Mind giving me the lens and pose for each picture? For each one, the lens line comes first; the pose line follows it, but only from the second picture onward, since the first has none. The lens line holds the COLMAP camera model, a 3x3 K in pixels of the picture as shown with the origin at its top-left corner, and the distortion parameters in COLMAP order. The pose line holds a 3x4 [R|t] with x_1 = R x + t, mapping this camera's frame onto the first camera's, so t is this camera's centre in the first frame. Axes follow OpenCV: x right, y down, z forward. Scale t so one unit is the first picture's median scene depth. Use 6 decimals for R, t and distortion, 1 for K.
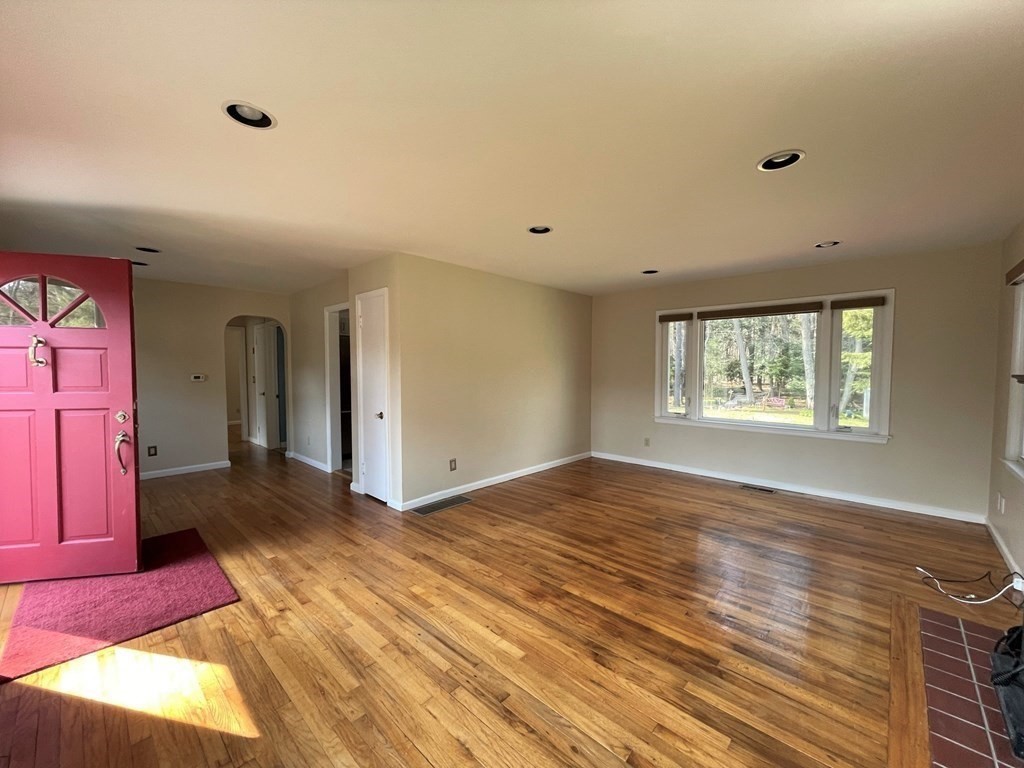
lens RADIAL K [[417.7, 0, 513.2], [0, 417.7, 382.7], [0, 0, 1]] dist [-0.002543, -0.000118]
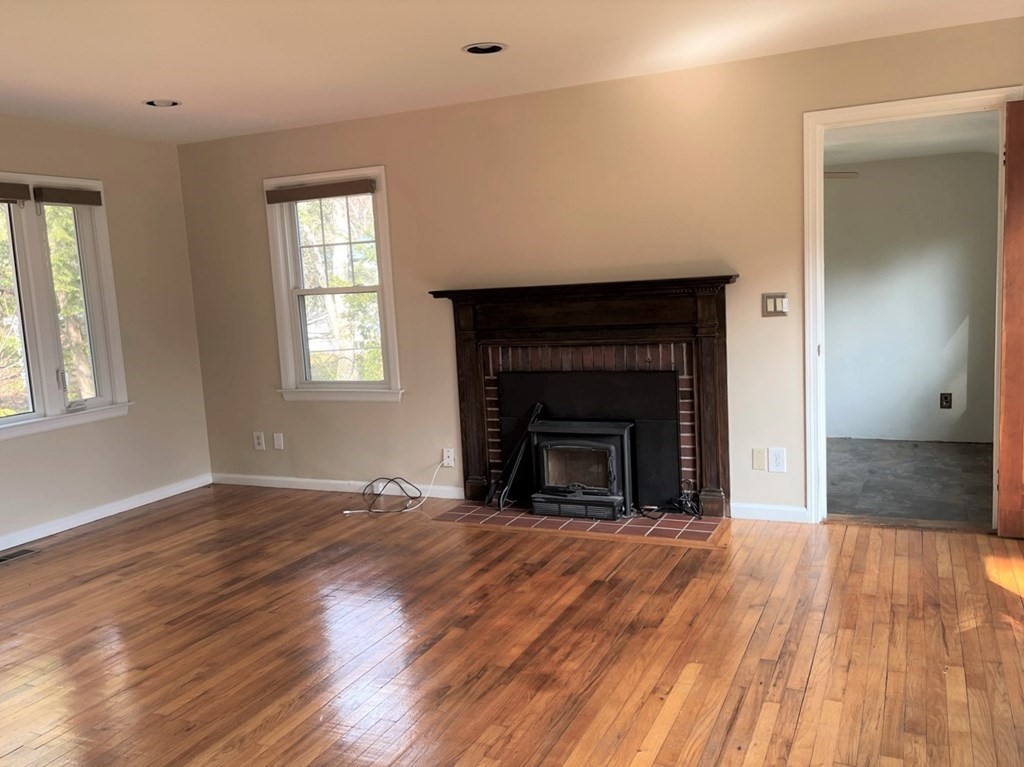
lens RADIAL K [[878.0, 0, 513.9], [0, 878.0, 386.9], [0, 0, 1]] dist [-0.000983, 0.009373]
pose [[-0.323161, -0.098030, 0.941253, -0.905207], [0.091446, 0.986731, 0.134163, -0.042414], [-0.941915, 0.129430, -0.309908, 1.213559]]
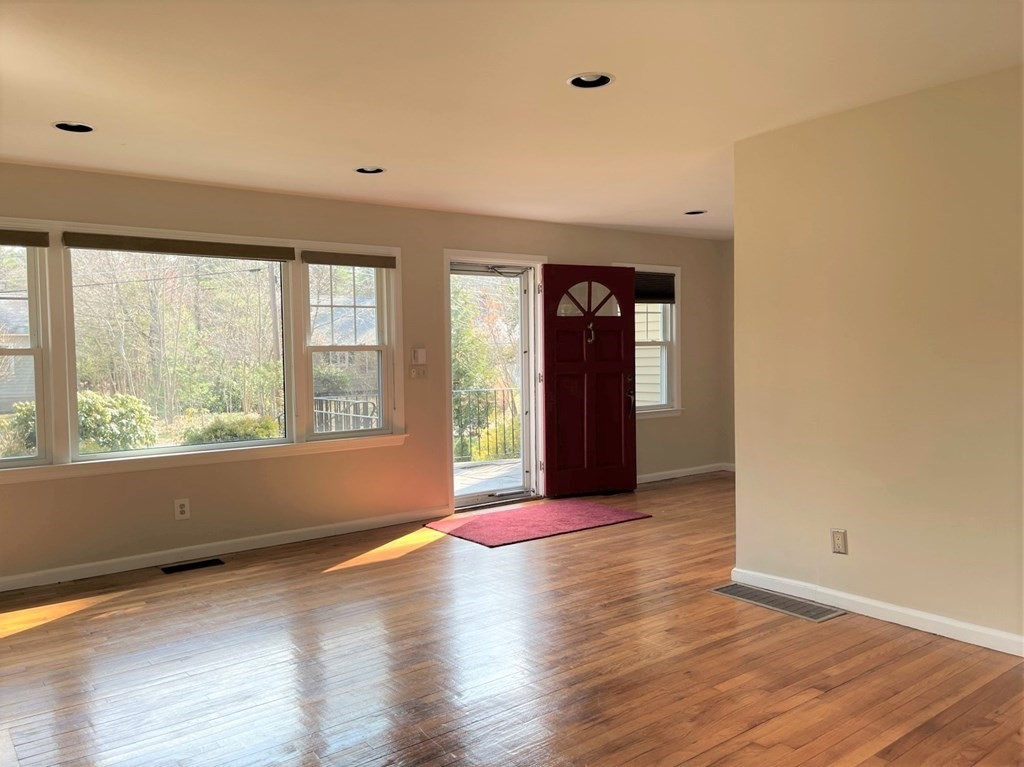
lens RADIAL K [[800.2, 0, 511.6], [0, 800.2, 384.8], [0, 0, 1]] dist [-0.010095, -0.012783]
pose [[-0.160310, 0.047898, -0.985904, 1.252676], [-0.031650, 0.998059, 0.053635, -0.027472], [0.986559, 0.039802, -0.158483, 1.213008]]
